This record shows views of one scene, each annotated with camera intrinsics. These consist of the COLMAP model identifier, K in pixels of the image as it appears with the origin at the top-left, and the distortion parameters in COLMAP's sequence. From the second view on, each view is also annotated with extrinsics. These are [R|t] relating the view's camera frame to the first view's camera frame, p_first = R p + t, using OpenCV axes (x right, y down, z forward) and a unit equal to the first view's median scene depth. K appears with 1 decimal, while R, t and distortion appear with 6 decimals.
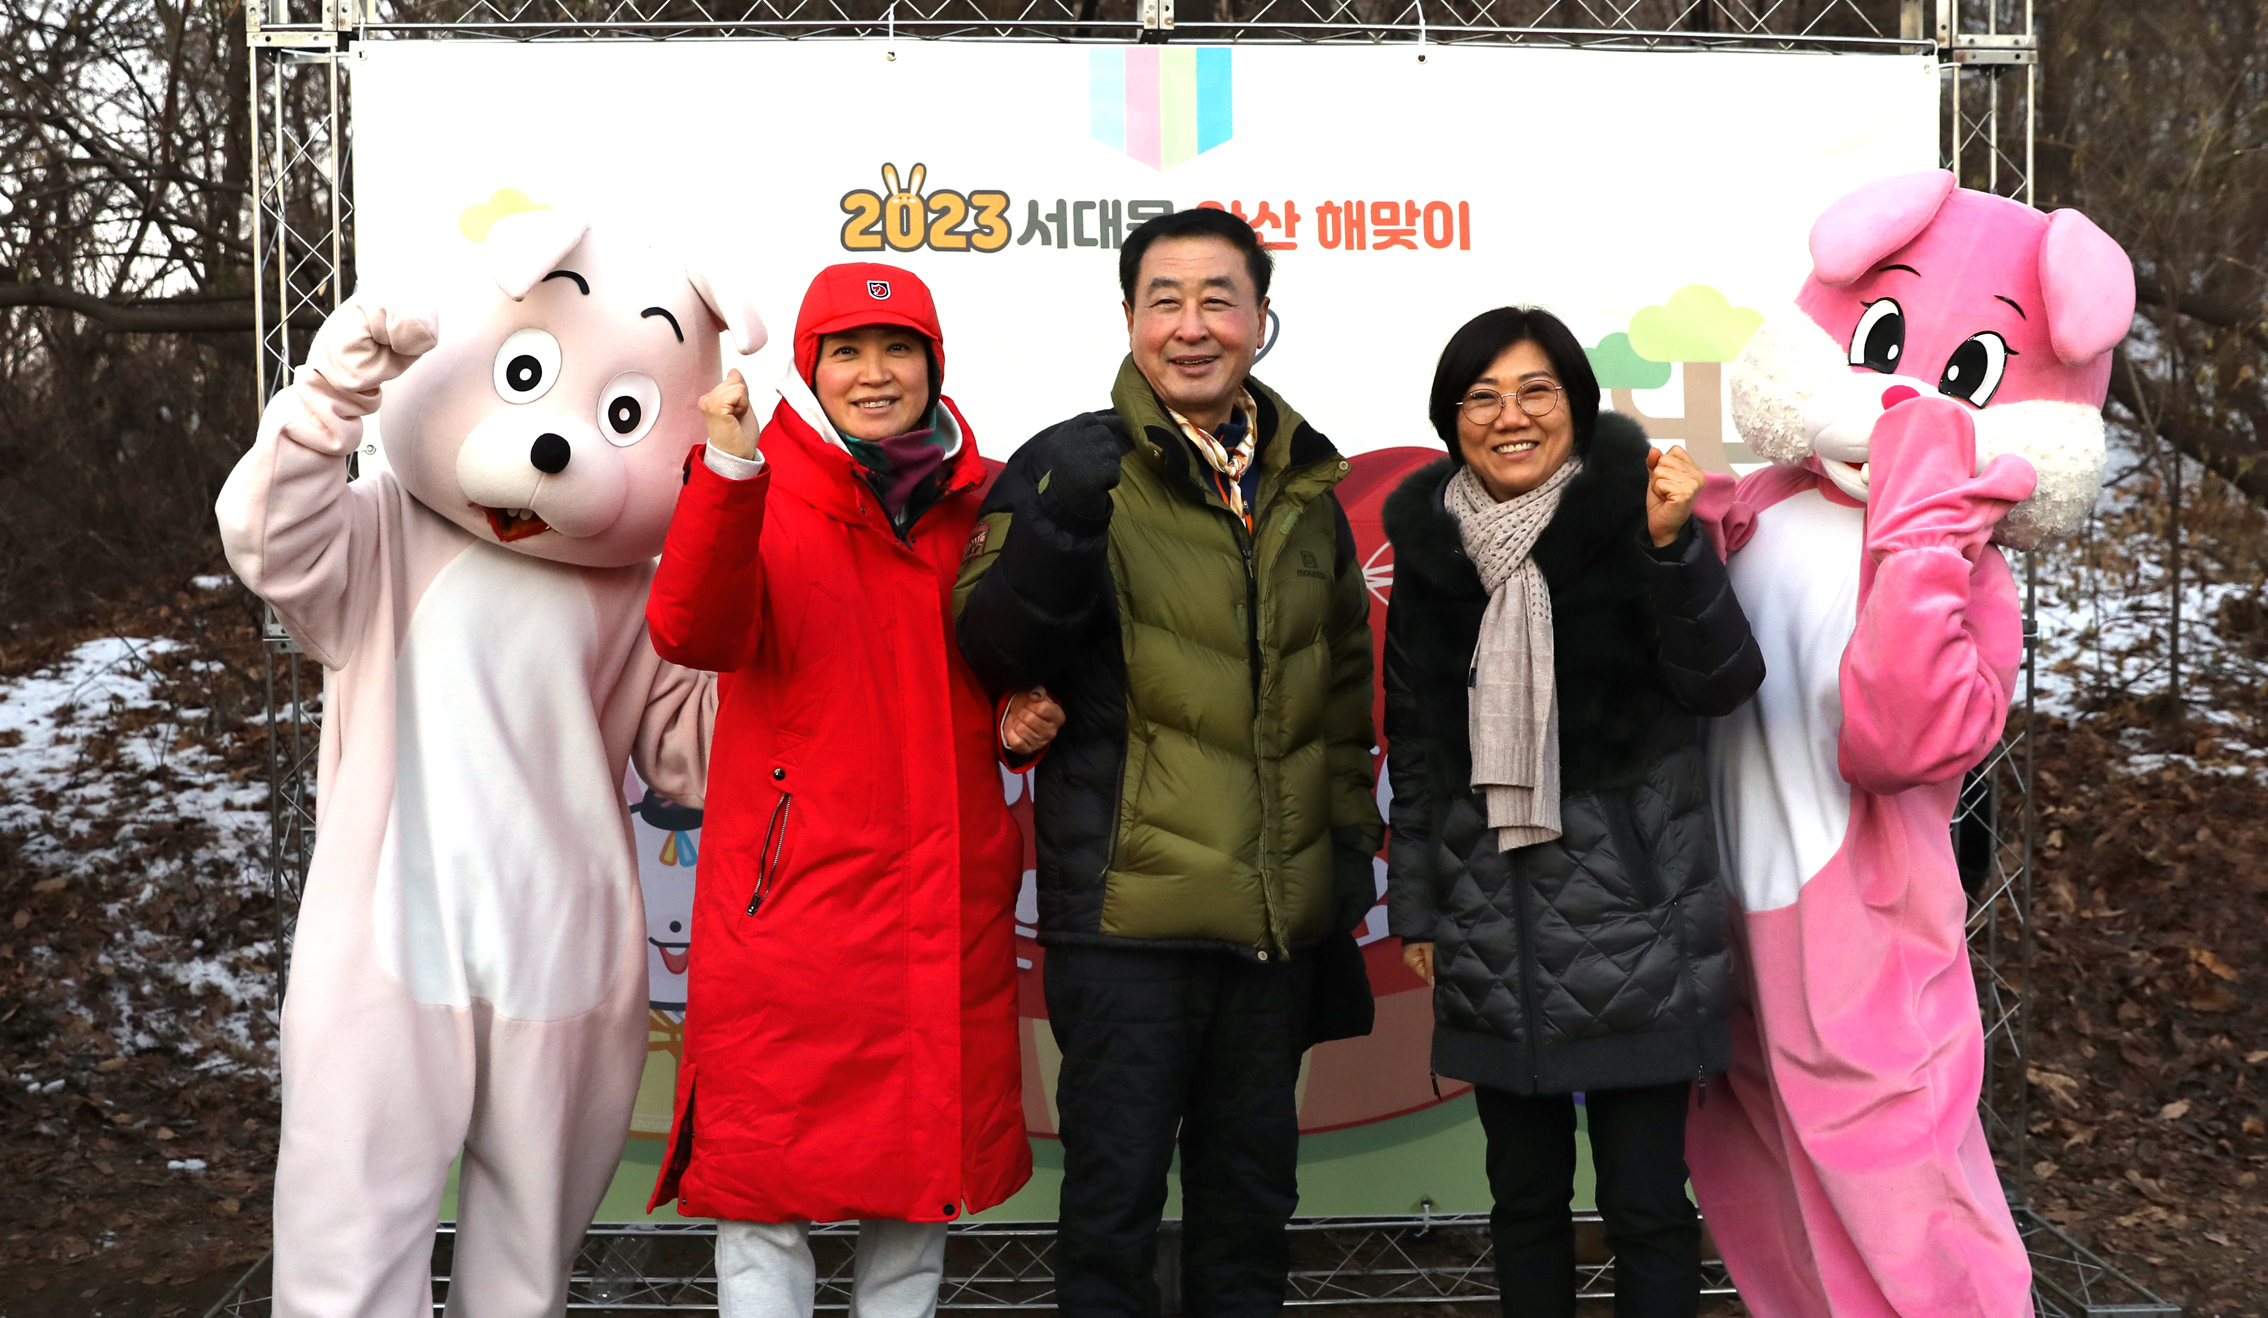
lens RADIAL K [[2029.1, 0, 1037.3], [0, 2029.1, 655.1], [0, 0, 1]] dist [-0.111901, 0.087953]
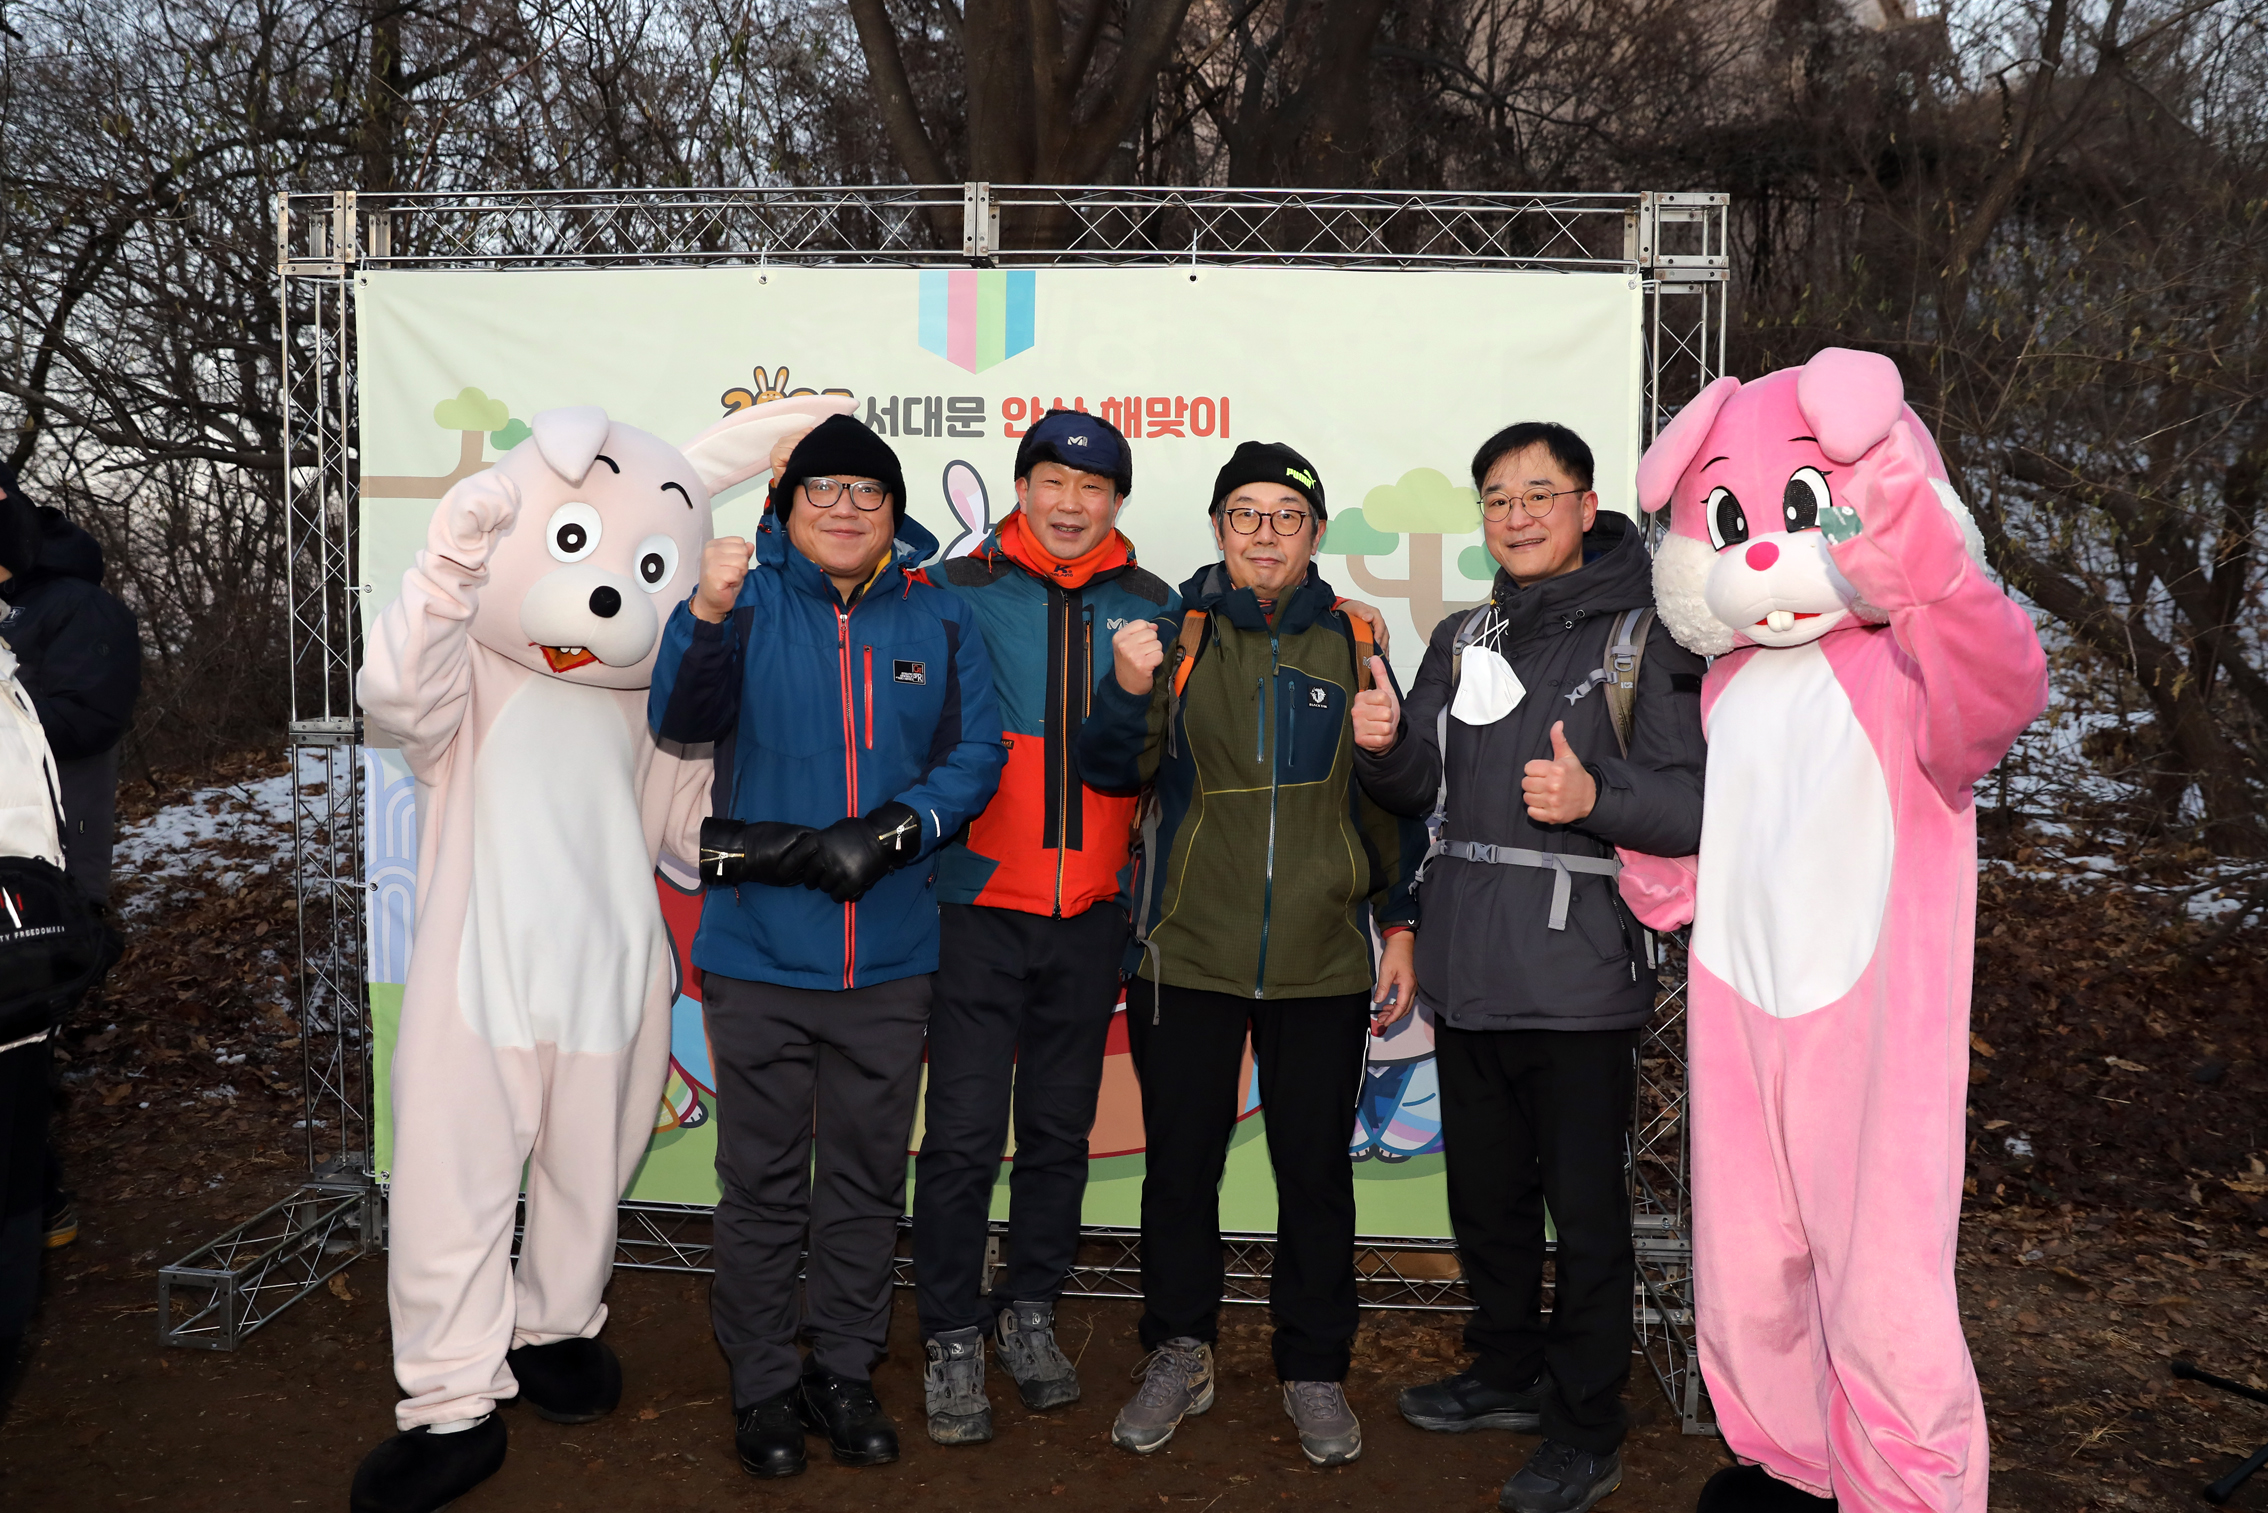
lens RADIAL K [[1537.2, 0, 1134.0], [0, 1537.2, 756.5], [0, 0, 1]] dist [-0.085632, 0.053081]
pose [[0.995001, 0.028853, -0.095609, 0.171660], [-0.027348, 0.999481, 0.017007, -0.016596], [0.096050, -0.014308, 0.995274, 0.052323]]
